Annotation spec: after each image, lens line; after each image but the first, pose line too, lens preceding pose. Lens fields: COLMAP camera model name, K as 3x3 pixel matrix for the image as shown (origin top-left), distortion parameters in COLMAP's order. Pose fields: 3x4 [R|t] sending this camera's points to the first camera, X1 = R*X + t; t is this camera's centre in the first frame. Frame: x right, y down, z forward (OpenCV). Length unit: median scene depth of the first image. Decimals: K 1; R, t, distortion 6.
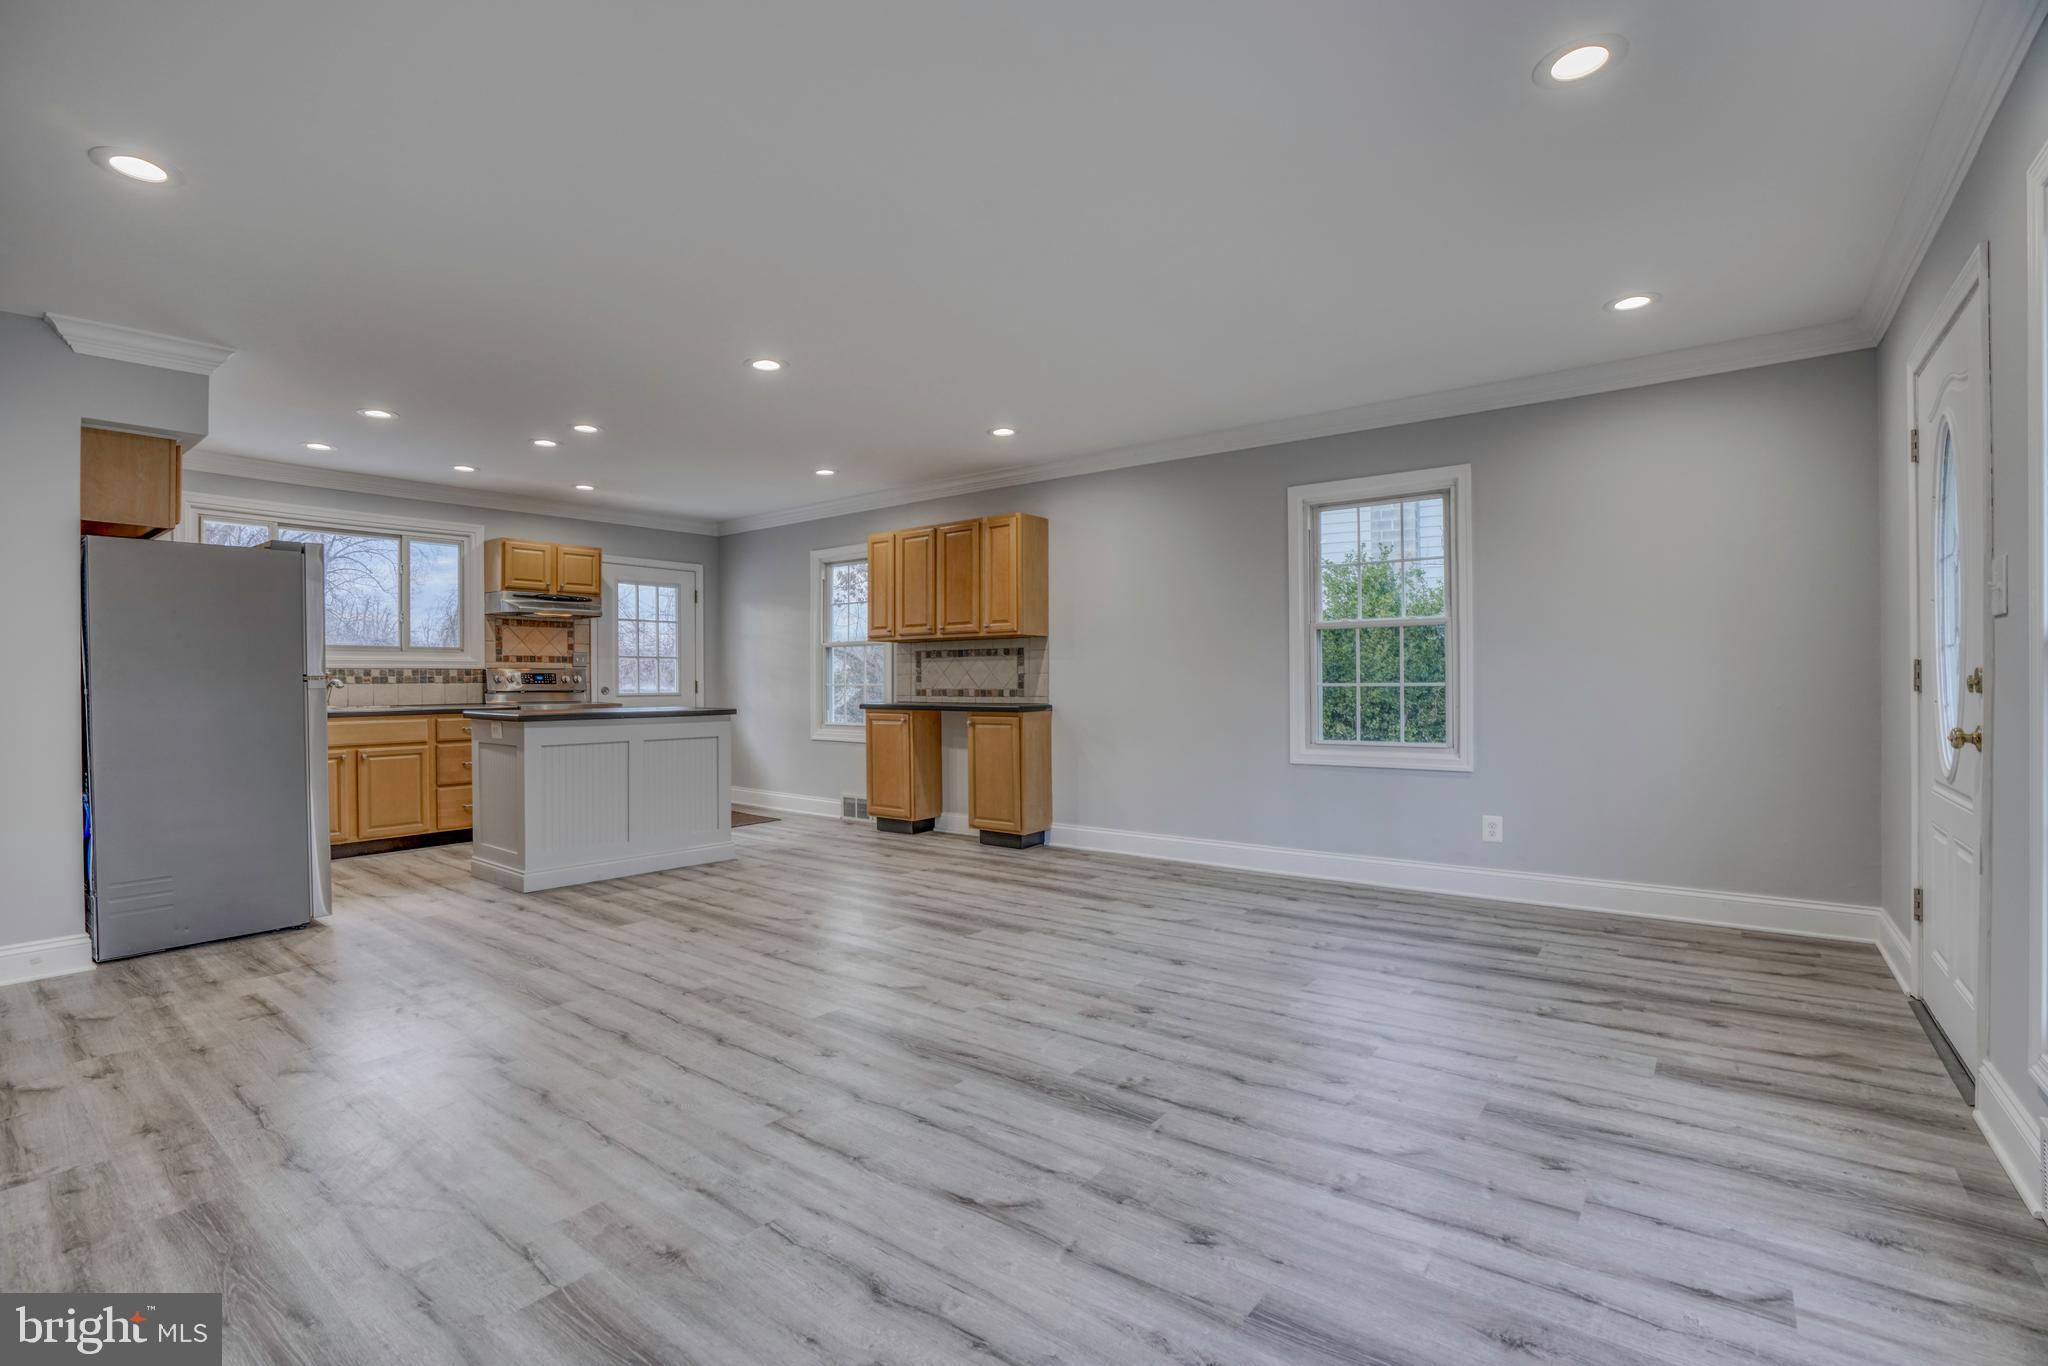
lens RADIAL K [[943.1, 0, 1005.1], [0, 943.1, 672.1], [0, 0, 1]] dist [-0.069084, 0.027082]
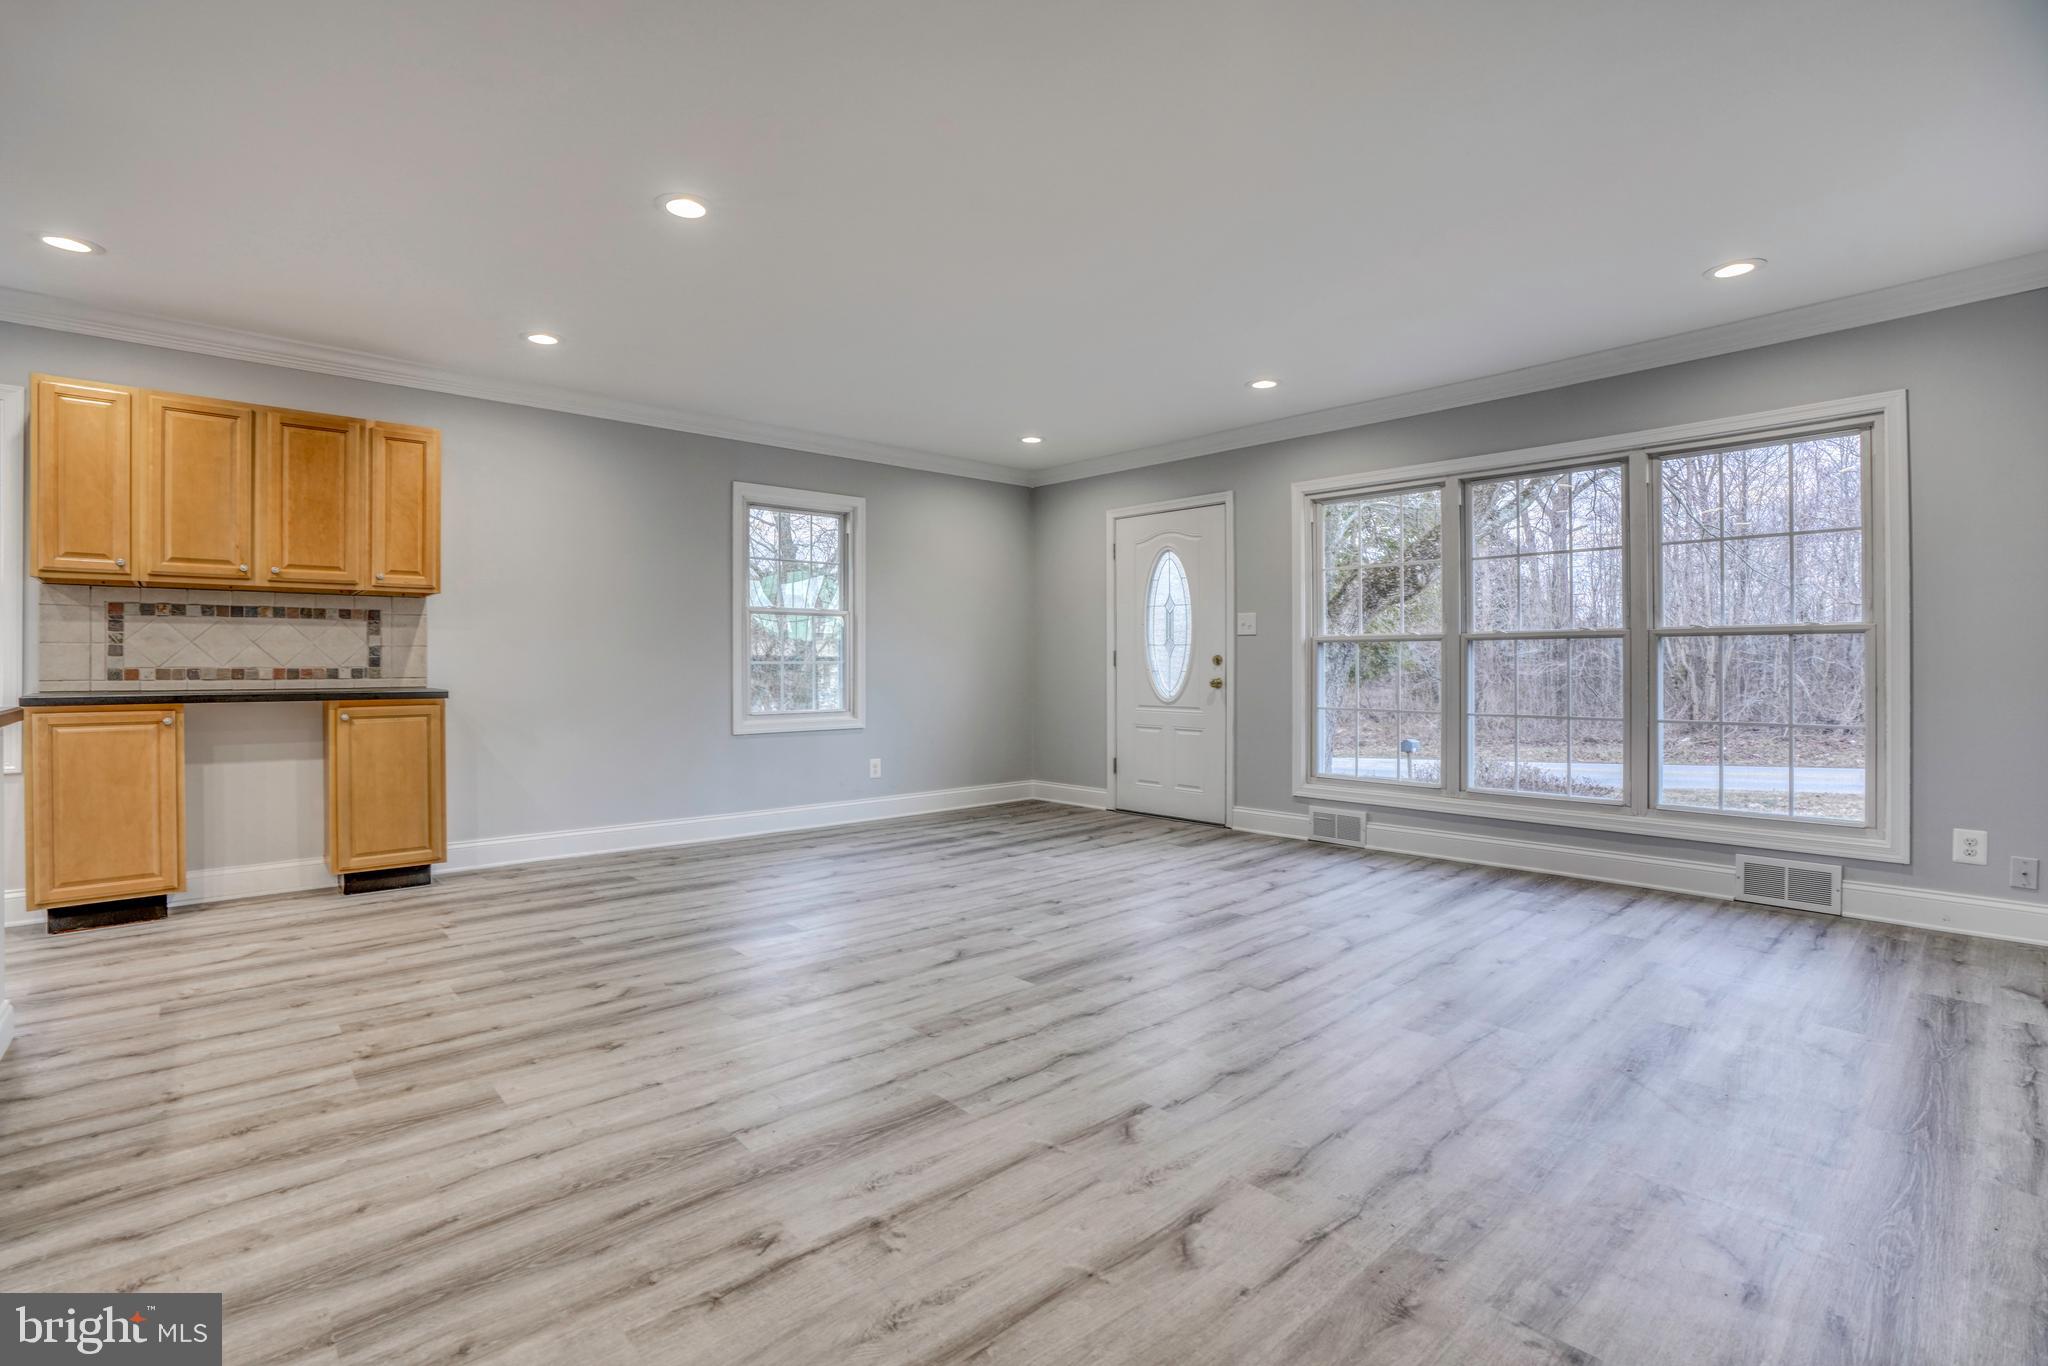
lens RADIAL K [[943.1, 0, 1005.1], [0, 943.1, 672.1], [0, 0, 1]] dist [-0.069084, 0.027082]
pose [[0.169485, -0.002131, 0.985530, -0.594400], [-0.009580, 0.999947, 0.003810, 0.014269], [-0.985486, -0.010087, 0.169456, 0.422971]]
